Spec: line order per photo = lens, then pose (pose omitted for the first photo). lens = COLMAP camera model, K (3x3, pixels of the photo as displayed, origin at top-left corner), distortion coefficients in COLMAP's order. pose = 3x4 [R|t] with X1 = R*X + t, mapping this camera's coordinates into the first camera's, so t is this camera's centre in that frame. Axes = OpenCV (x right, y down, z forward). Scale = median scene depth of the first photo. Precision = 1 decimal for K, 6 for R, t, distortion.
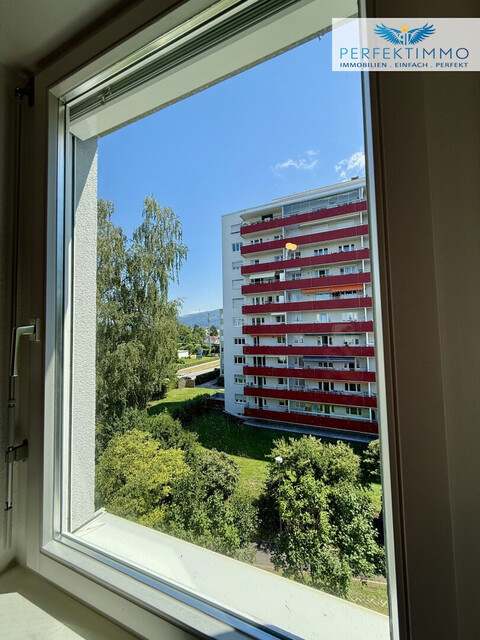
lens RADIAL K [[255.4, 0, 242.8], [0, 255.4, 317.8], [0, 0, 1]] dist [0.001386, 0.000796]
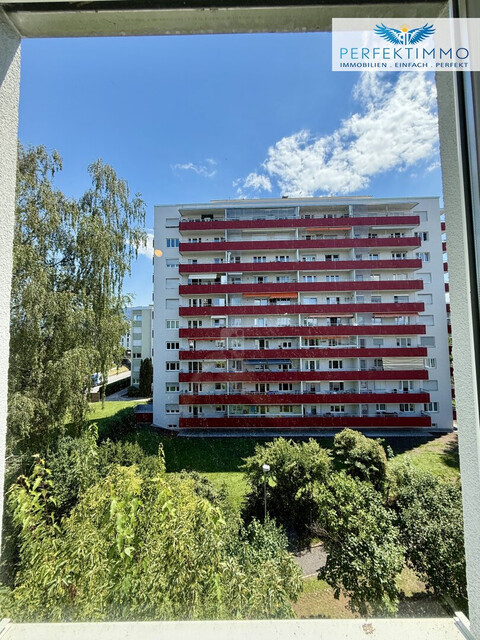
lens RADIAL K [[255.4, 0, 242.8], [0, 255.4, 317.8], [0, 0, 1]] dist [0.001386, 0.000796]
pose [[0.918063, 0.030789, 0.395238, -0.158474], [-0.025742, 0.999505, -0.018068, 0.002330], [-0.395599, 0.006413, 0.918401, 0.063803]]
